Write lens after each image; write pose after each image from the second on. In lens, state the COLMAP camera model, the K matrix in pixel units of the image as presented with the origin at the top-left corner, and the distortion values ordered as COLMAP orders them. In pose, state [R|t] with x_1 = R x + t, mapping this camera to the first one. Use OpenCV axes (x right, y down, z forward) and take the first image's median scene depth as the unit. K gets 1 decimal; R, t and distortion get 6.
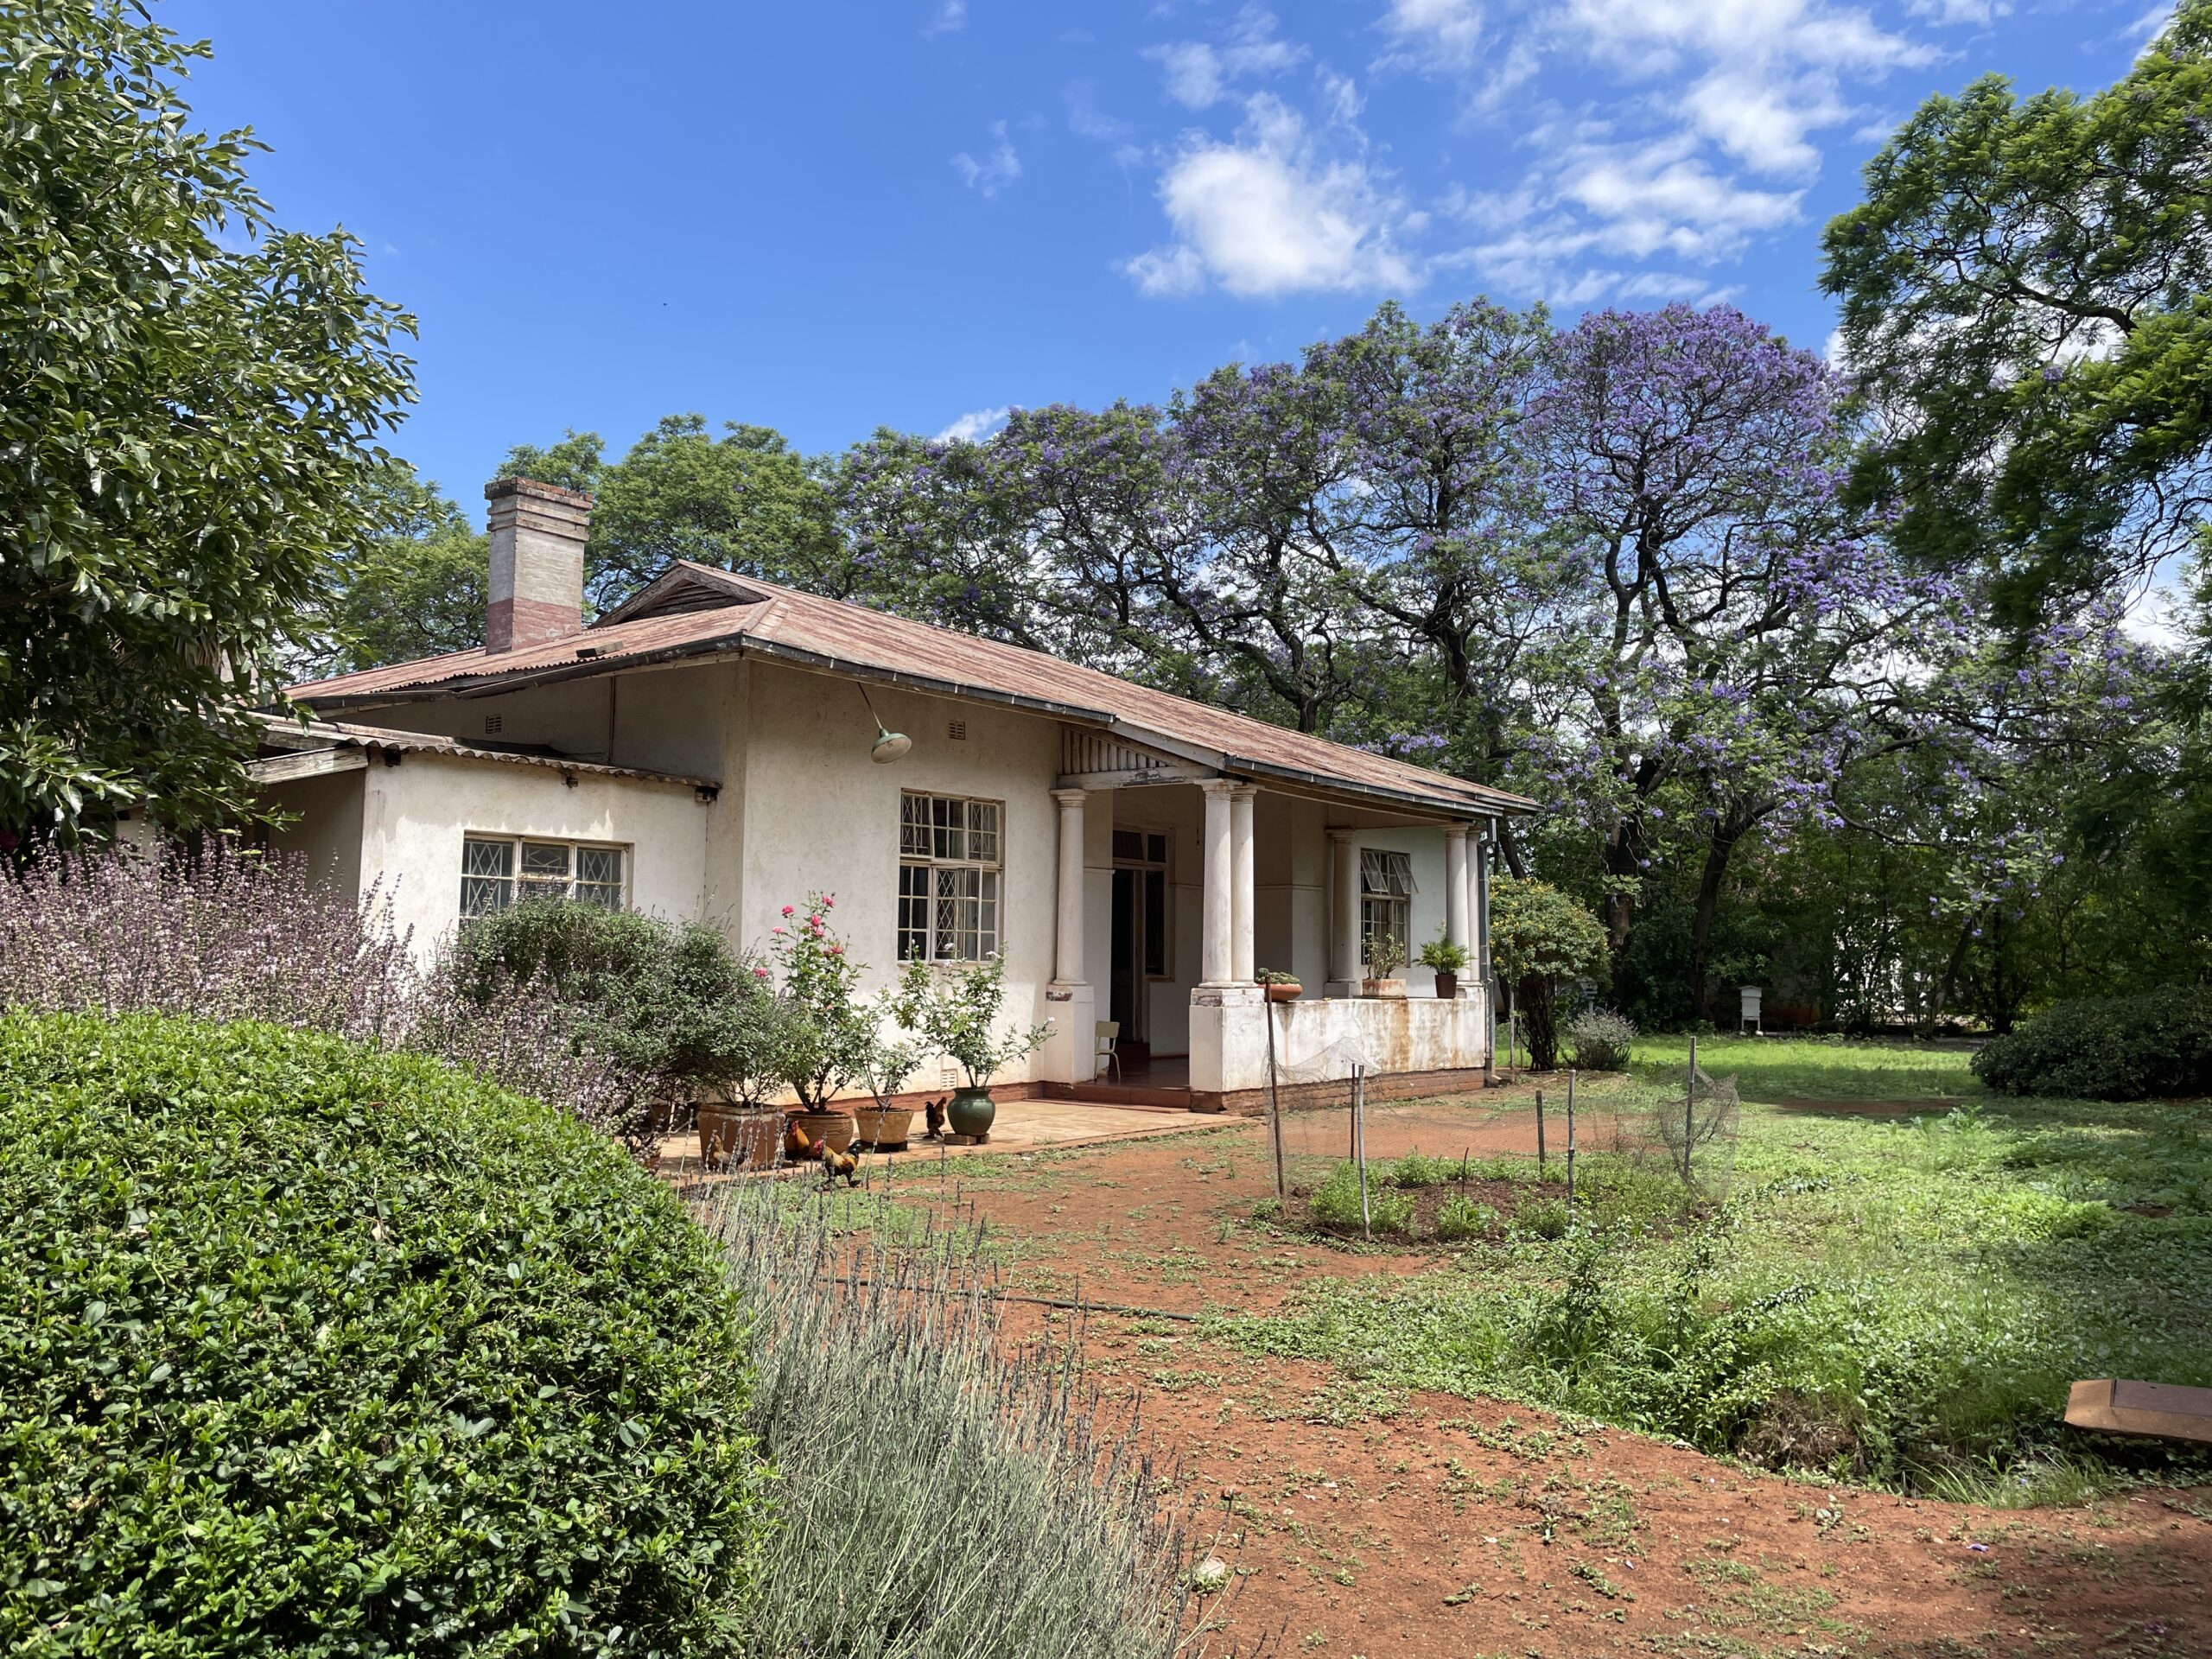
lens RADIAL K [[1673.9, 0, 1118.0], [0, 1673.9, 827.6], [0, 0, 1]] dist [0.056716, -0.024007]
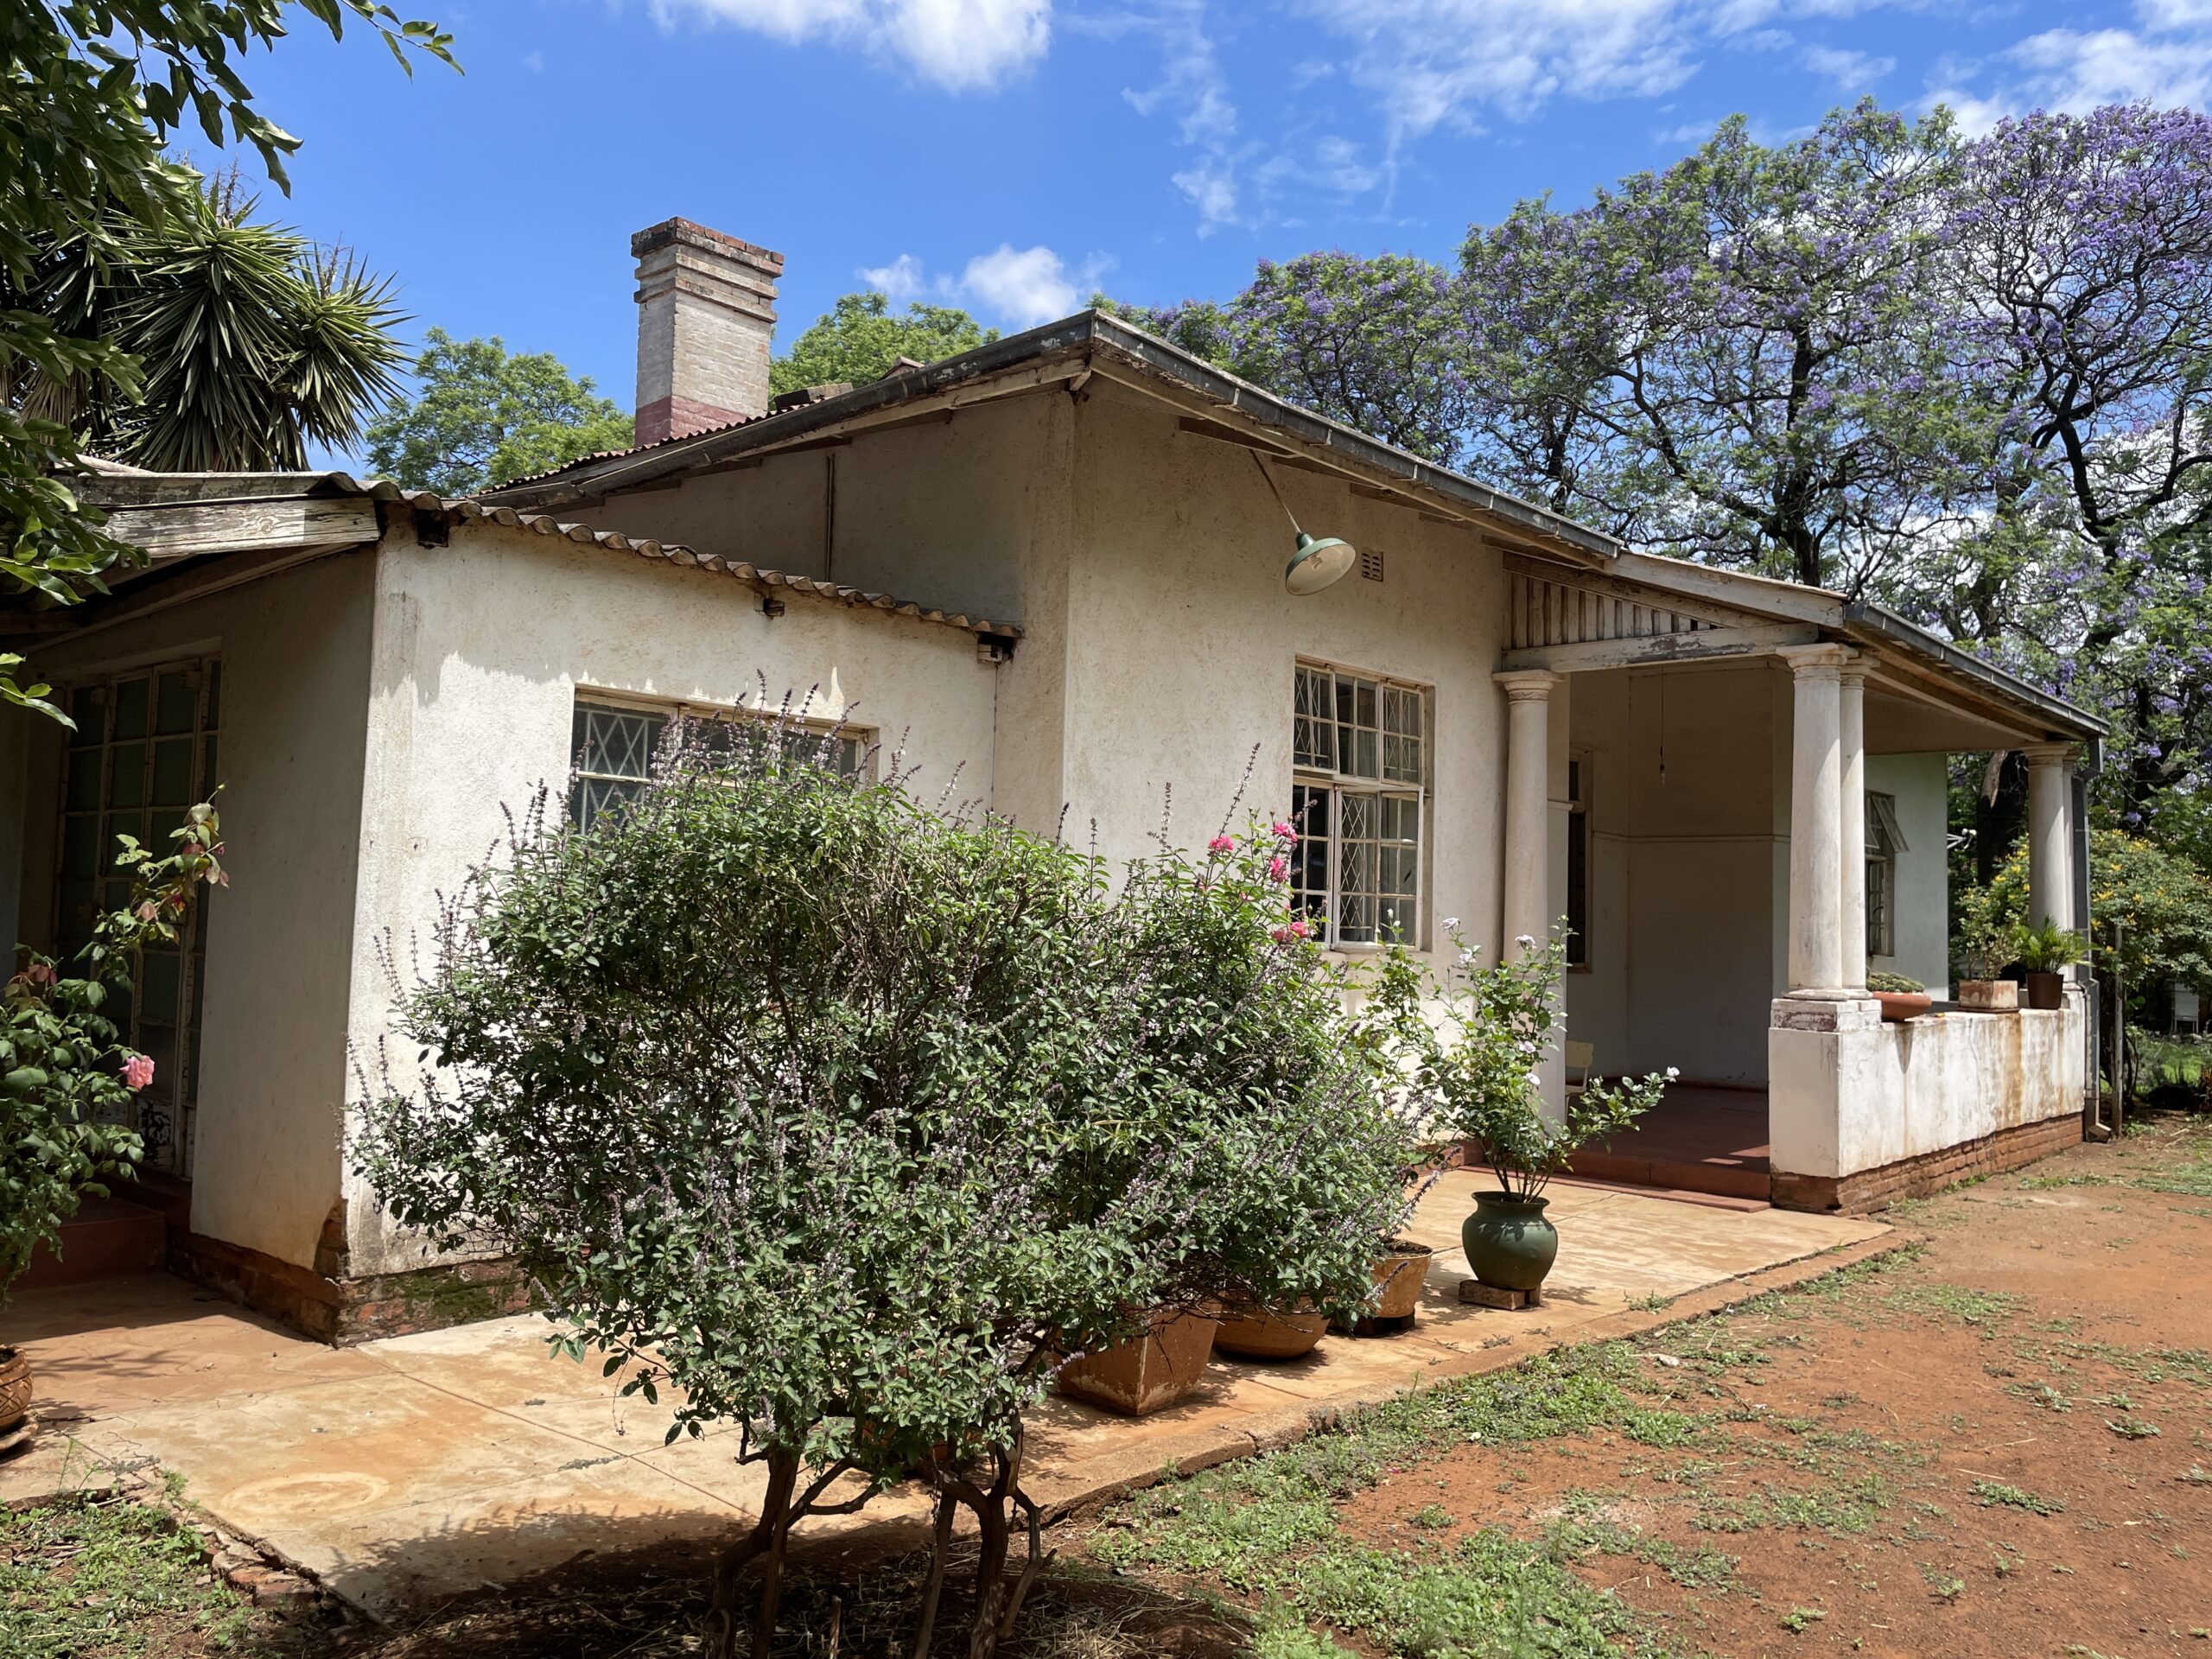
lens RADIAL K [[1673.9, 0, 1110.6], [0, 1673.9, 832.1], [0, 0, 1]] dist [0.056716, -0.024007]
pose [[0.995858, 0.011538, -0.090184, -0.136961], [-0.009358, 0.999655, 0.024556, 0.024863], [0.090437, -0.023610, 0.995622, 0.386592]]
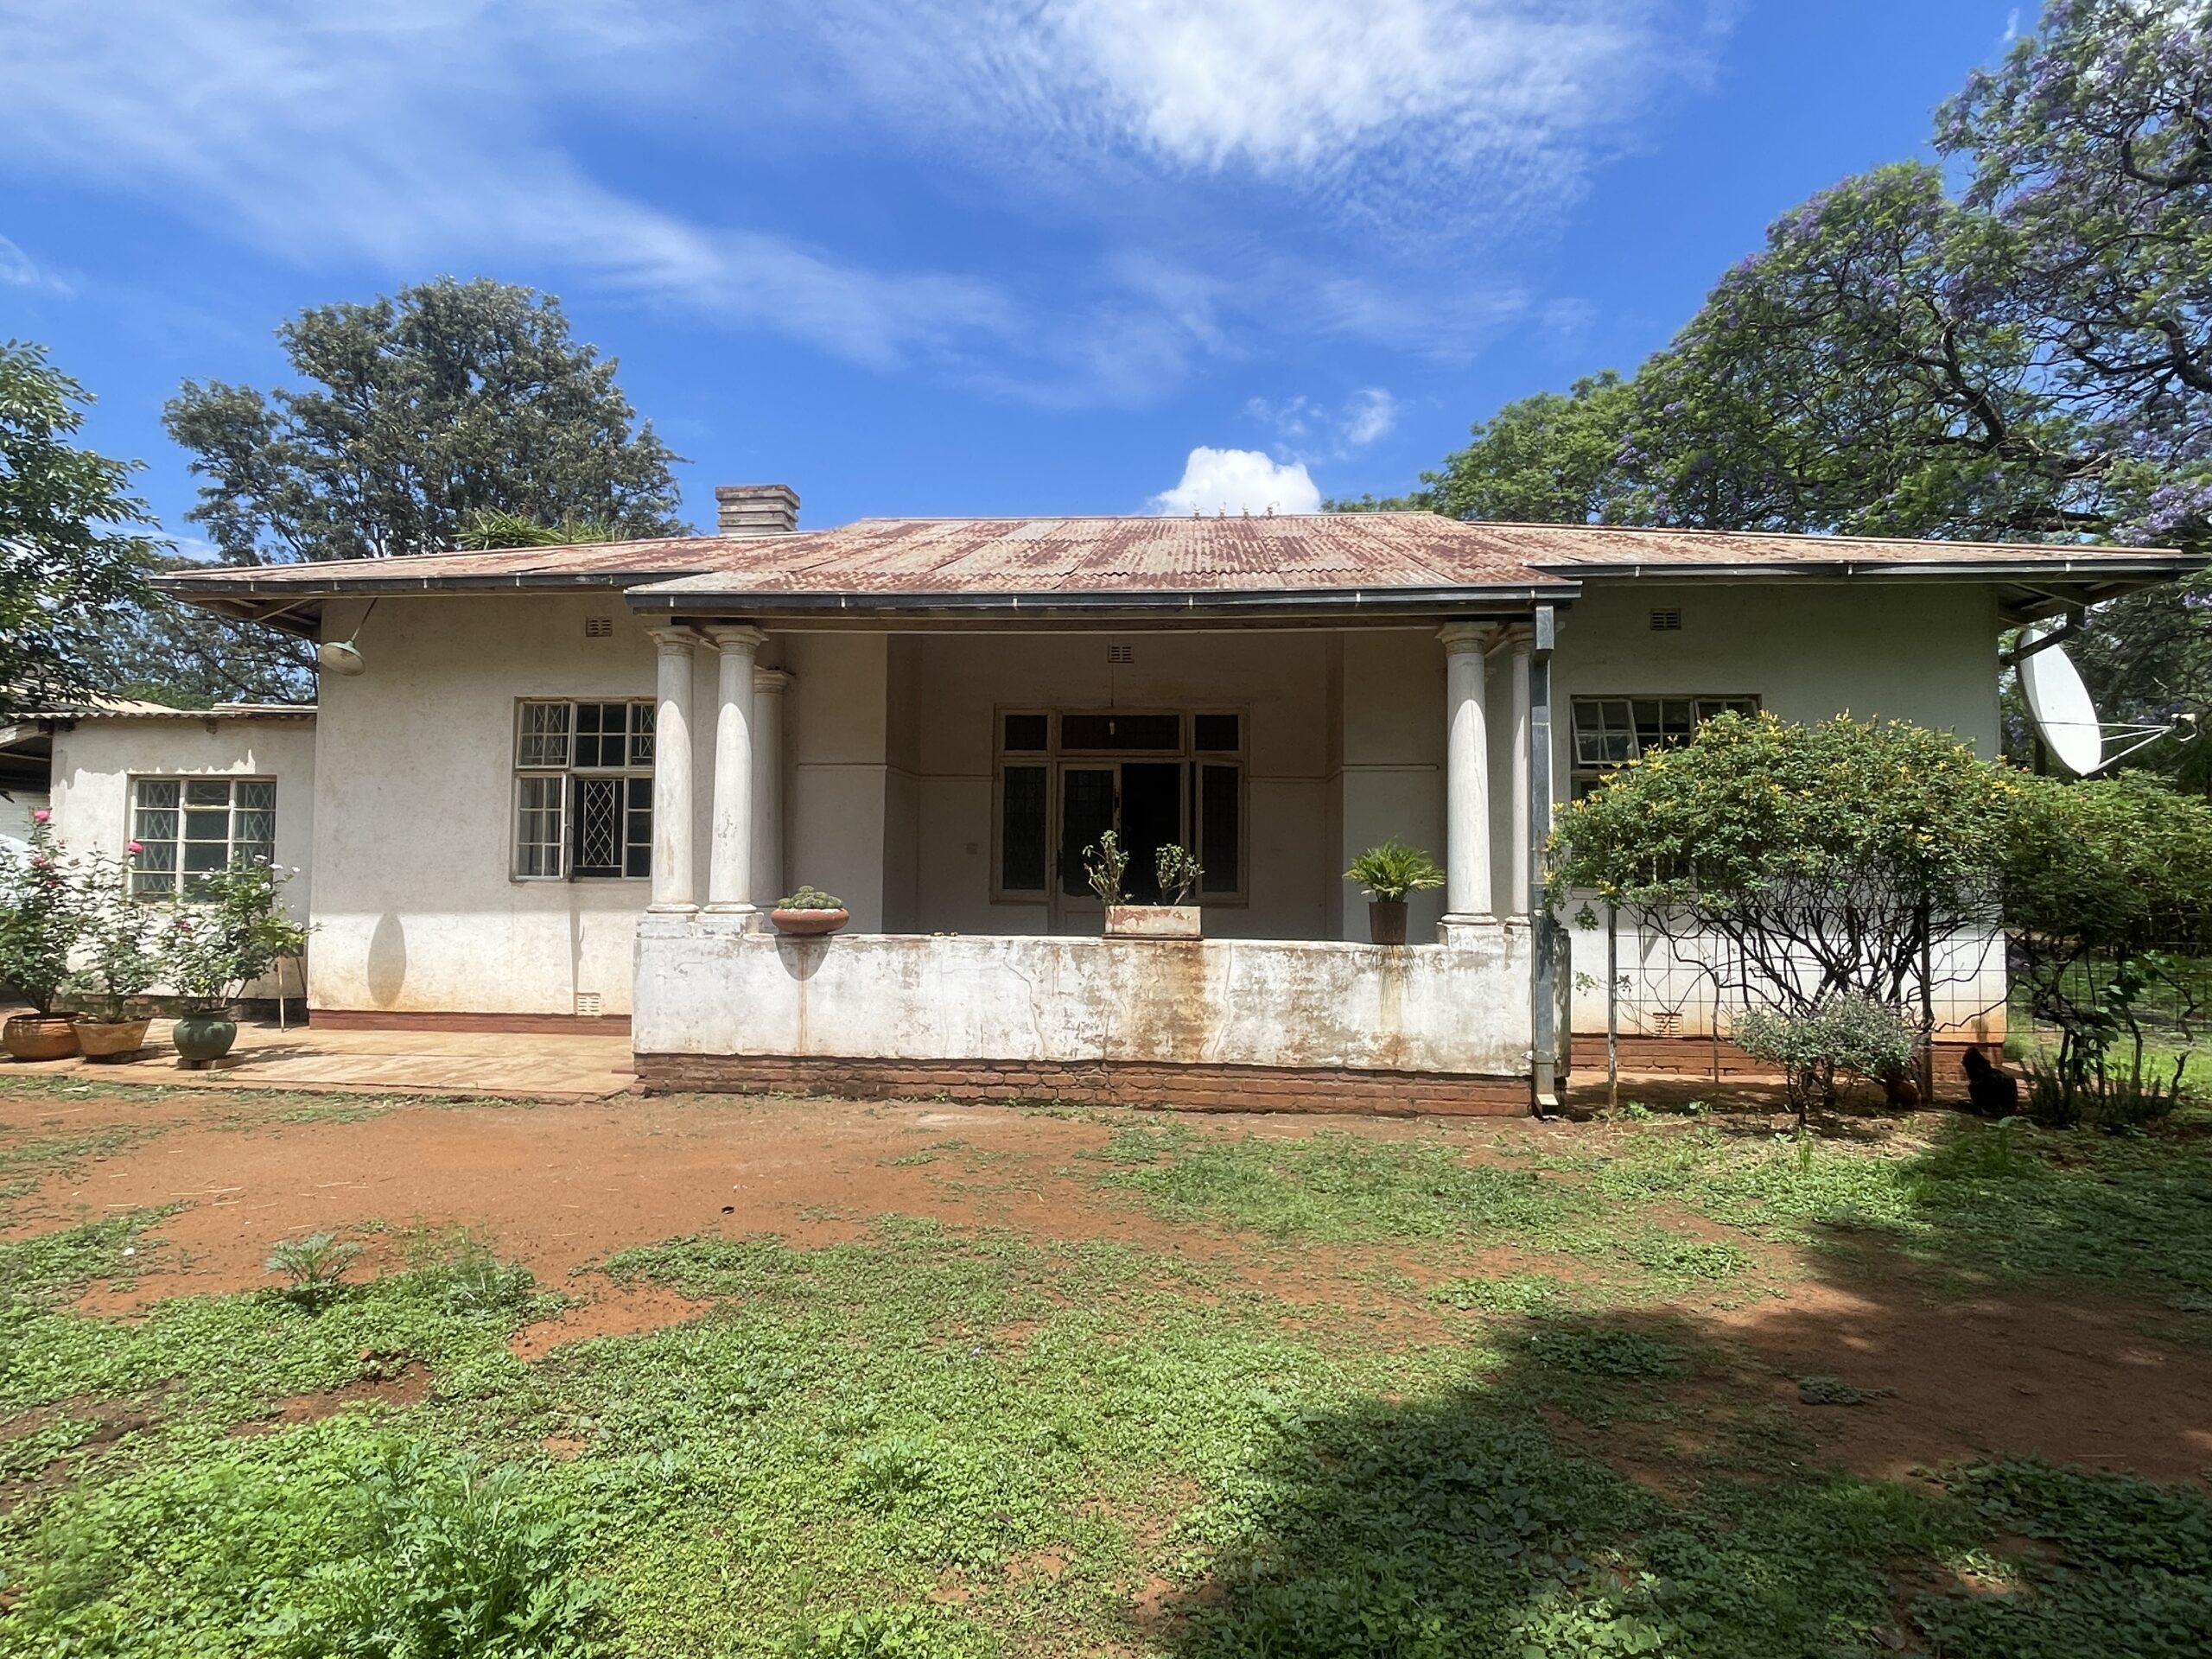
lens RADIAL K [[1213.1, 0, 1107.9], [0, 1213.1, 839.7], [0, 0, 1]] dist [-0.005875, 0.000828]
pose [[0.504234, -0.032614, -0.862951, 0.628818], [0.062157, 0.998065, -0.001401, 0.078460], [0.861327, -0.052932, 0.505285, 0.912700]]
